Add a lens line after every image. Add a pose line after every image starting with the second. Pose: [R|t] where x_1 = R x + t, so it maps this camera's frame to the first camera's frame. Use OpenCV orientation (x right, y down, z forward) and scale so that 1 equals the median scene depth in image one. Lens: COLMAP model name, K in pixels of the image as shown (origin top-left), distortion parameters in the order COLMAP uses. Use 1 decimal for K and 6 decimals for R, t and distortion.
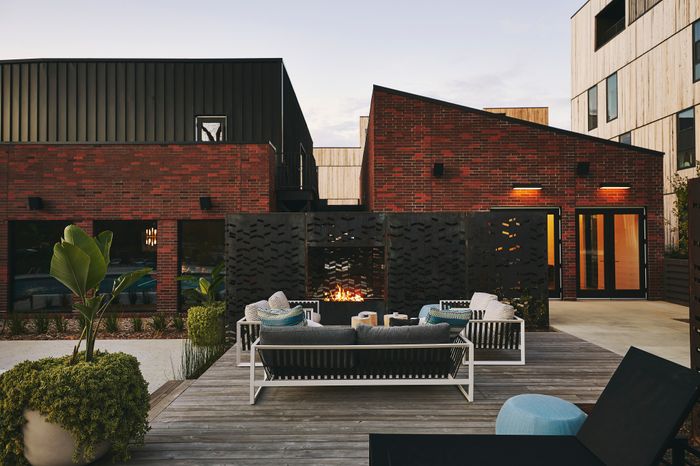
lens RADIAL K [[451.0, 0, 350.0], [0, 451.0, 233.0], [0, 0, 1]] dist [0.003657, 0.000114]
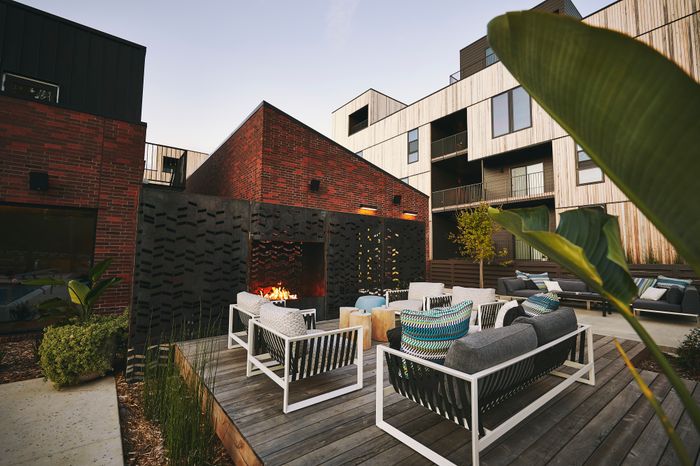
lens RADIAL K [[303.9, 0, 350.0], [0, 303.9, 233.0], [0, 0, 1]] dist [0.003468, 0.000133]
pose [[0.786062, 0.058295, 0.615393, -0.301981], [-0.022756, 0.997597, -0.065434, 0.051059], [-0.617729, 0.037432, 0.785500, 0.412113]]
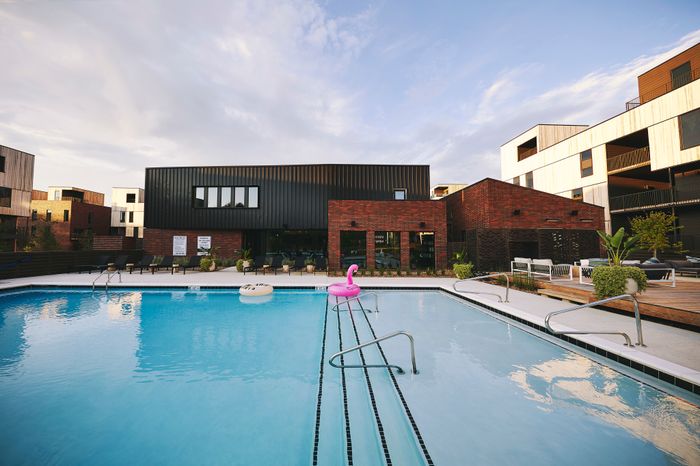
lens RADIAL K [[220.2, 0, 336.9], [0, 220.2, 235.4], [0, 0, 1]] dist [0.000191, -0.002271]
pose [[0.999814, 0.013388, 0.013909, -1.075556], [-0.012900, 0.999318, -0.034604, 0.051517], [-0.014363, 0.034418, 0.999304, -0.238477]]
